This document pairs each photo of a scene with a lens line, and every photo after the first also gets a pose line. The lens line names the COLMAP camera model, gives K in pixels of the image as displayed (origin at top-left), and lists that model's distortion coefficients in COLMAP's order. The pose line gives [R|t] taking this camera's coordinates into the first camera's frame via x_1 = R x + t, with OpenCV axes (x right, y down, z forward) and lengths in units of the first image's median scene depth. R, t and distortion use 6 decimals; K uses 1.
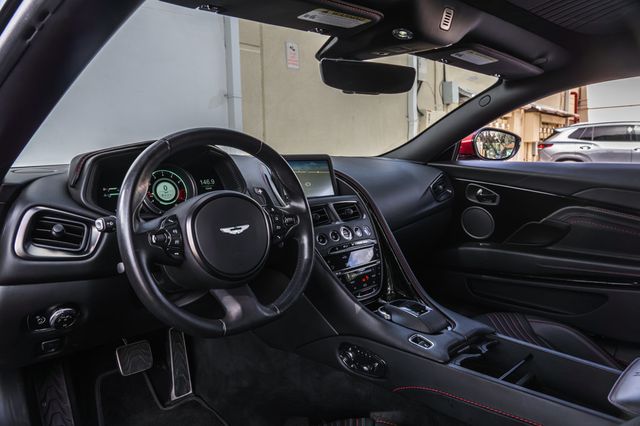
lens RADIAL K [[439.4, 0, 317.0], [0, 439.4, 216.0], [0, 0, 1]] dist [-0.043775, -0.003704]
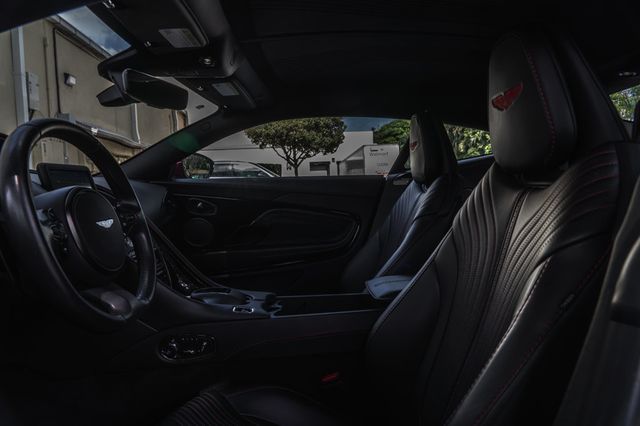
lens RADIAL K [[439.4, 0, 323.7], [0, 439.4, 212.1], [0, 0, 1]] dist [-0.043775, -0.003704]
pose [[0.652198, -0.046877, 0.756598, -0.300164], [0.119785, 0.991920, -0.041799, 0.053649], [-0.748524, 0.117891, 0.652543, 0.001057]]
